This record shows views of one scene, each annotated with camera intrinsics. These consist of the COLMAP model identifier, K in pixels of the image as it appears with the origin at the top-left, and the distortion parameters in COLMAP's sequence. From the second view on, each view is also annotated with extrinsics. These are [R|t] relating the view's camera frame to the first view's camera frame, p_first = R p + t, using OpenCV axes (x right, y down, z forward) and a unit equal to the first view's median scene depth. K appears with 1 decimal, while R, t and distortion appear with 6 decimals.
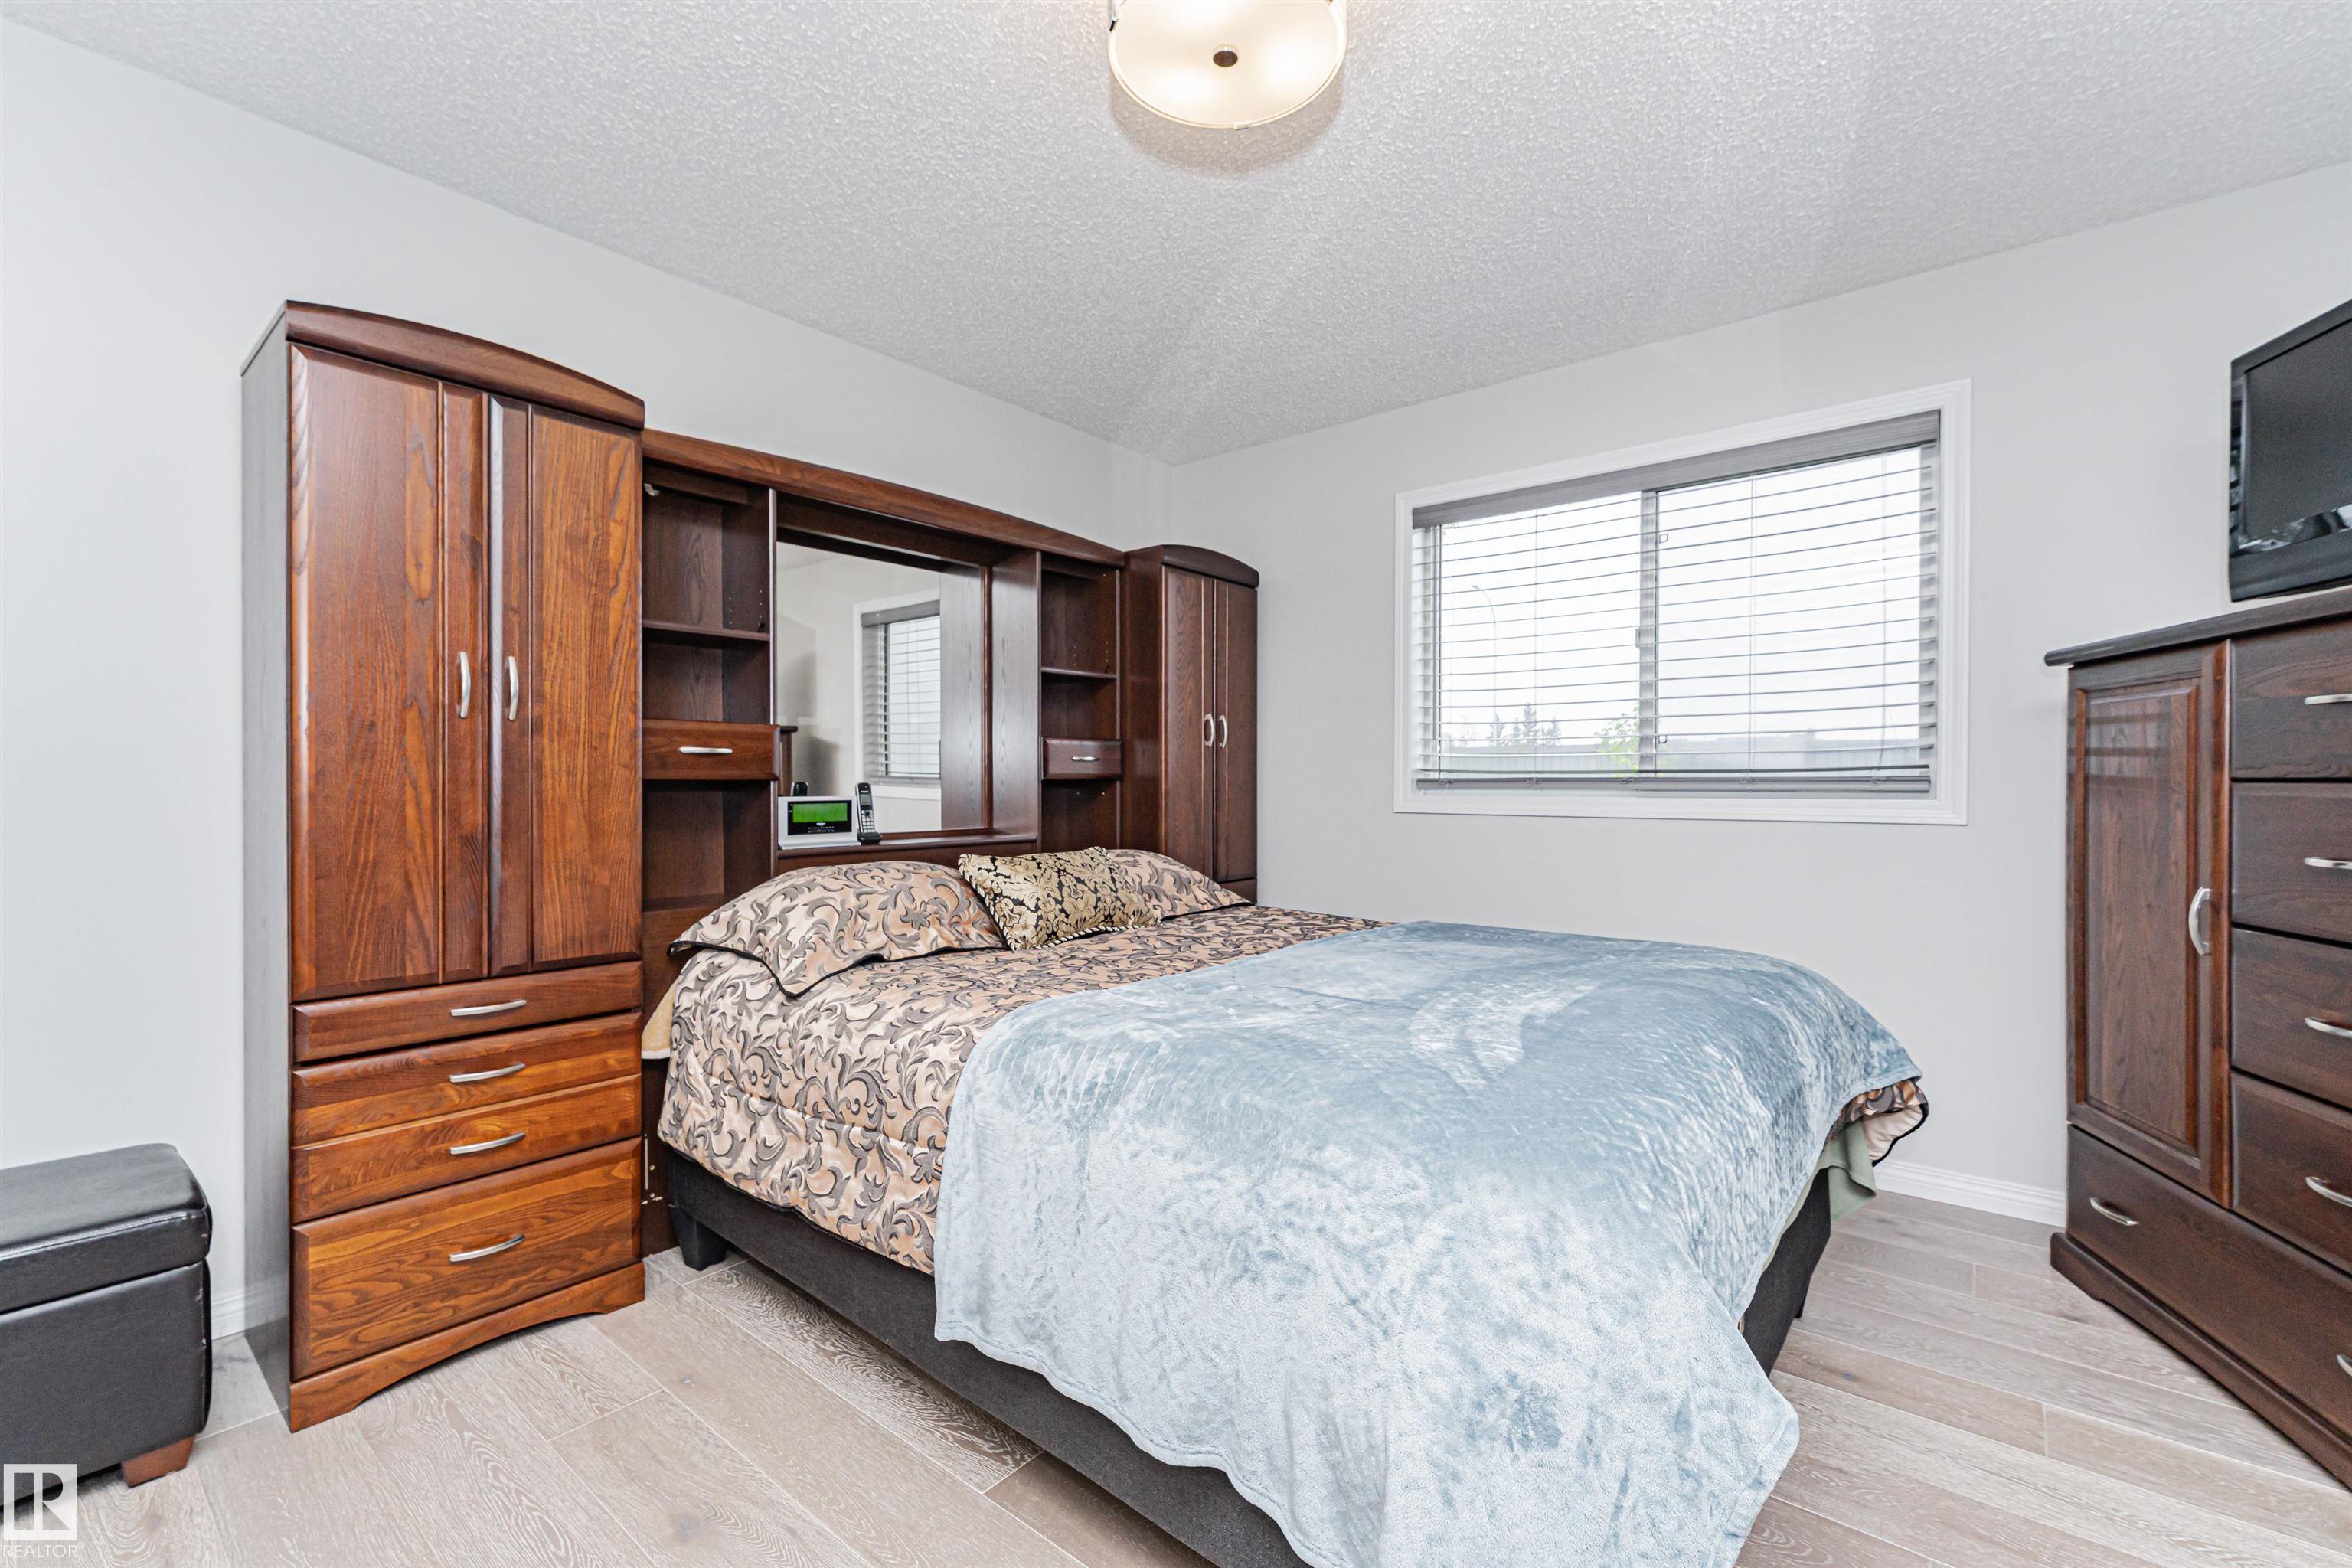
lens RADIAL K [[1003.3, 0, 1176.5], [0, 1003.3, 790.0], [0, 0, 1]] dist [0.000516, -0.000025]
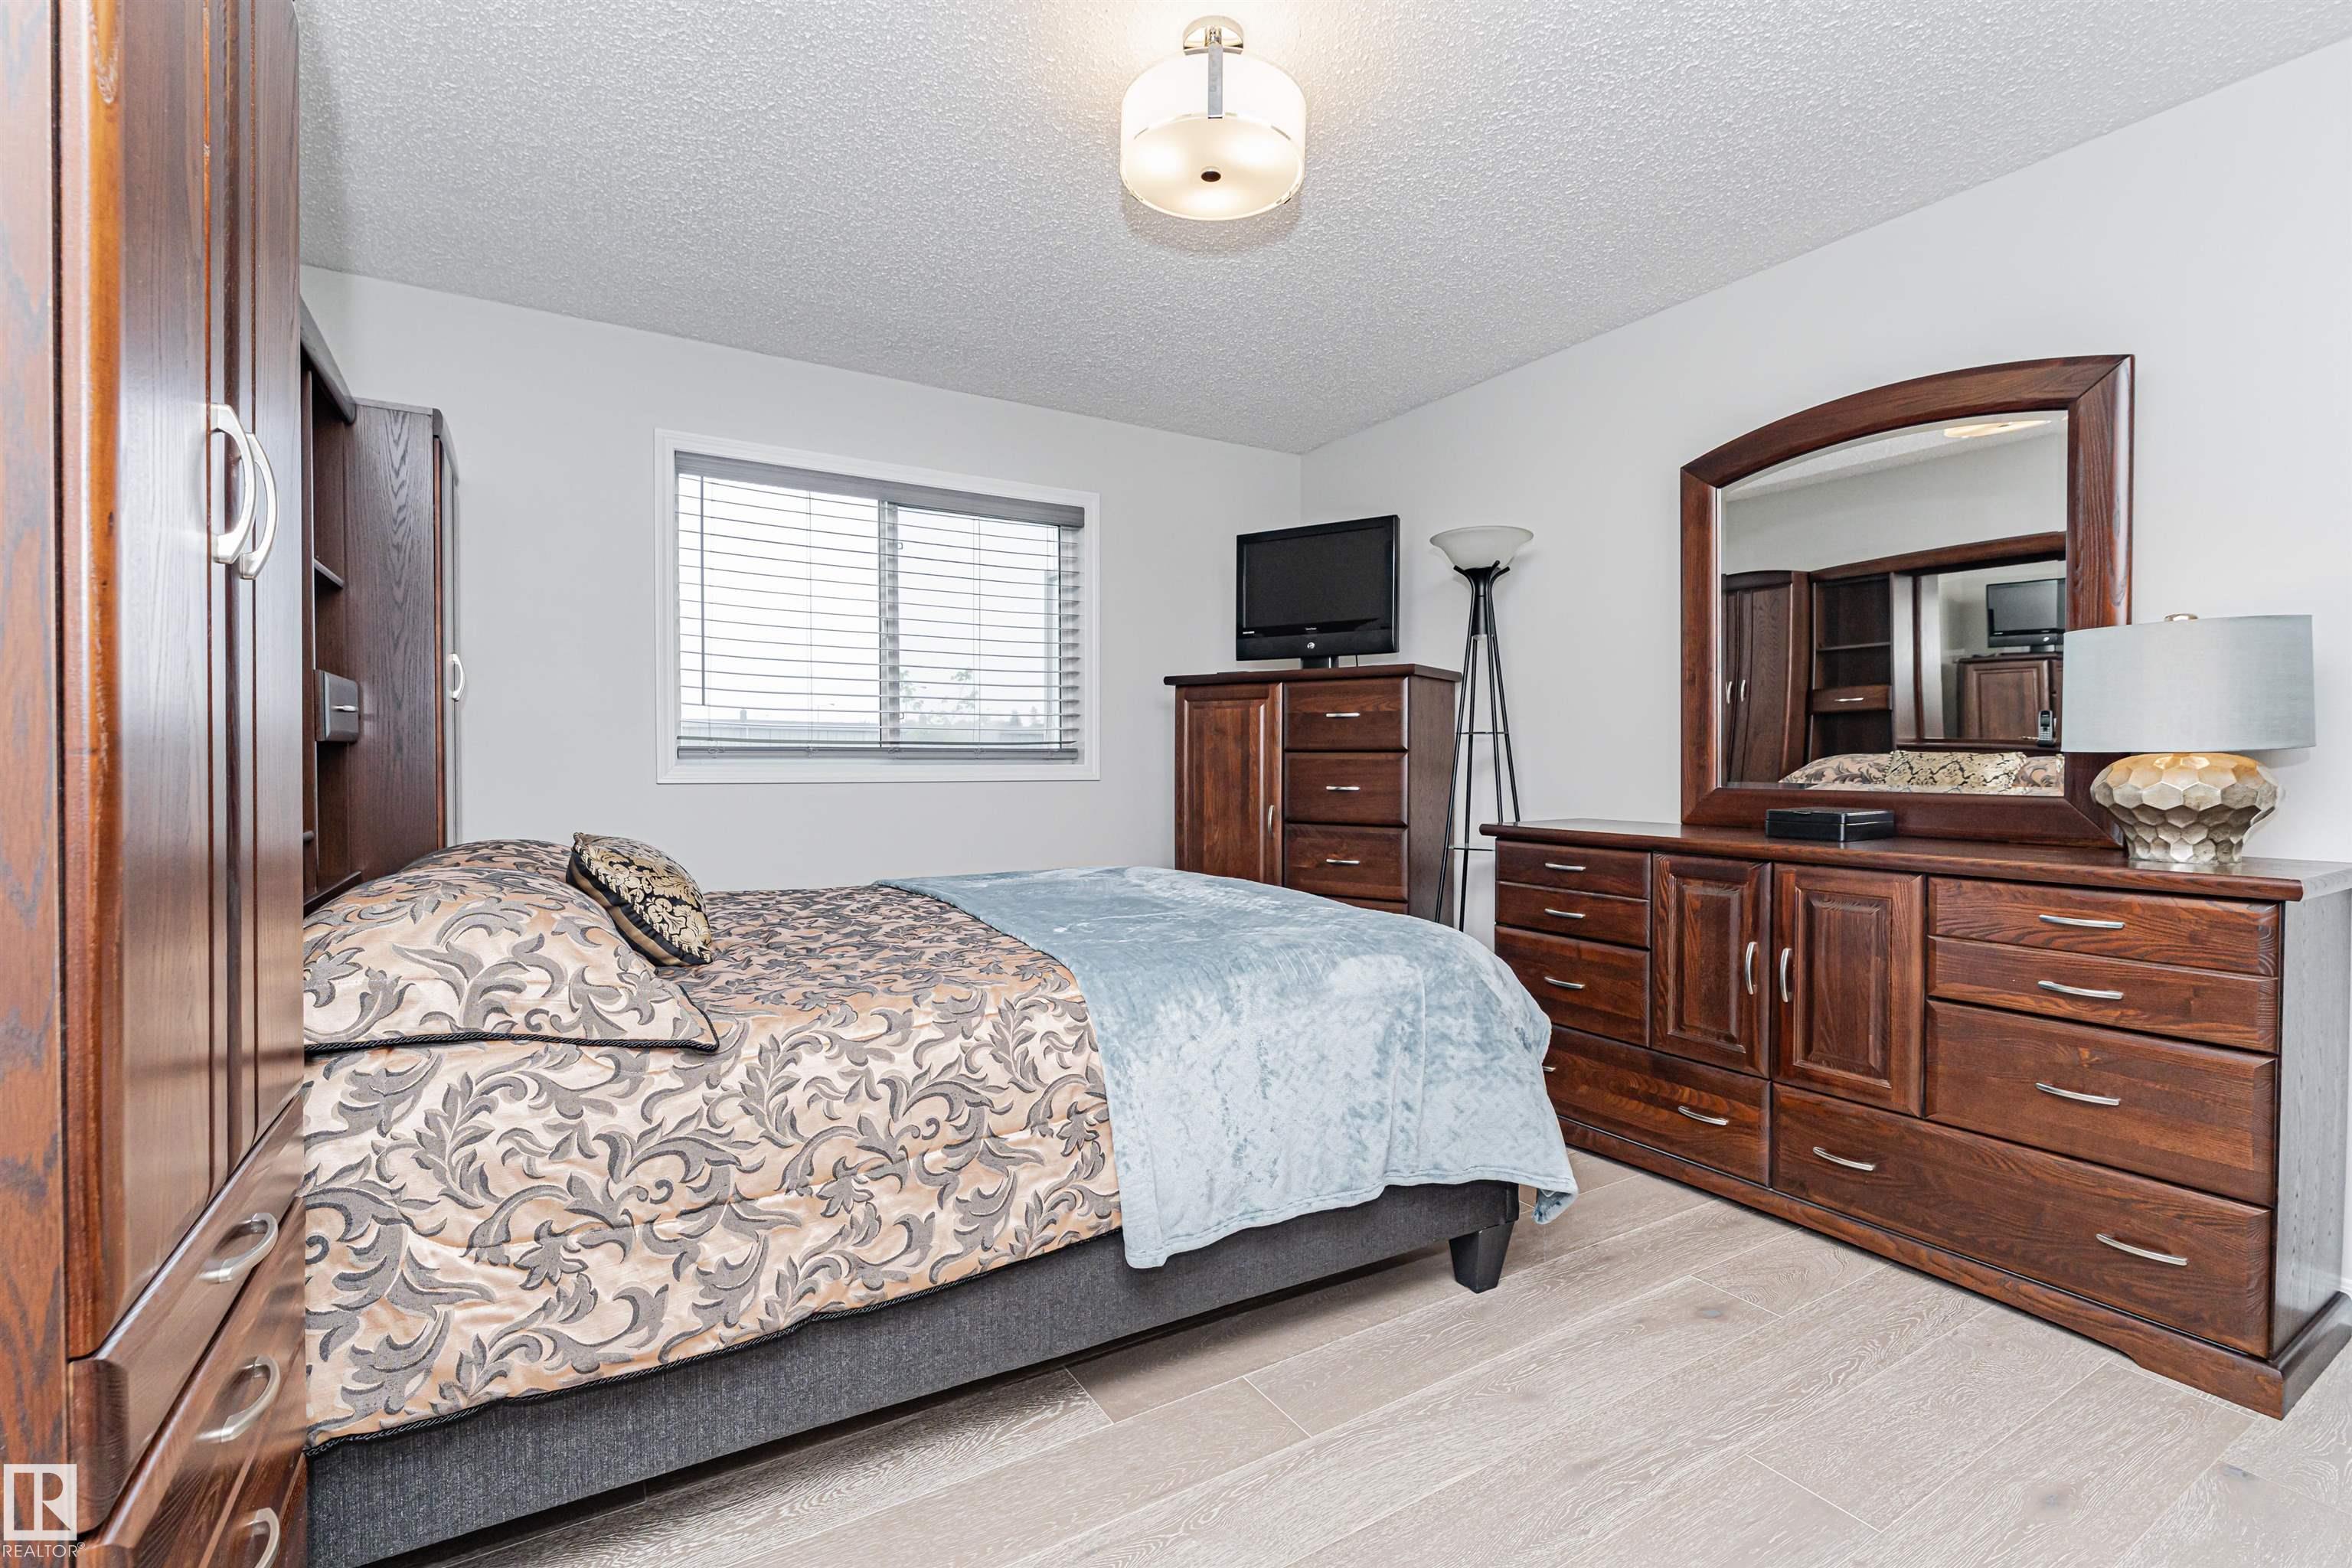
lens RADIAL K [[1048.2, 0, 1176.0], [0, 1048.2, 784.0], [0, 0, 1]] dist [0.000789, 0.000024]
pose [[0.329242, -0.020922, 0.944014, -0.998609], [0.005092, 0.999779, 0.020382, 0.011525], [-0.944232, -0.001903, 0.329276, 0.486695]]
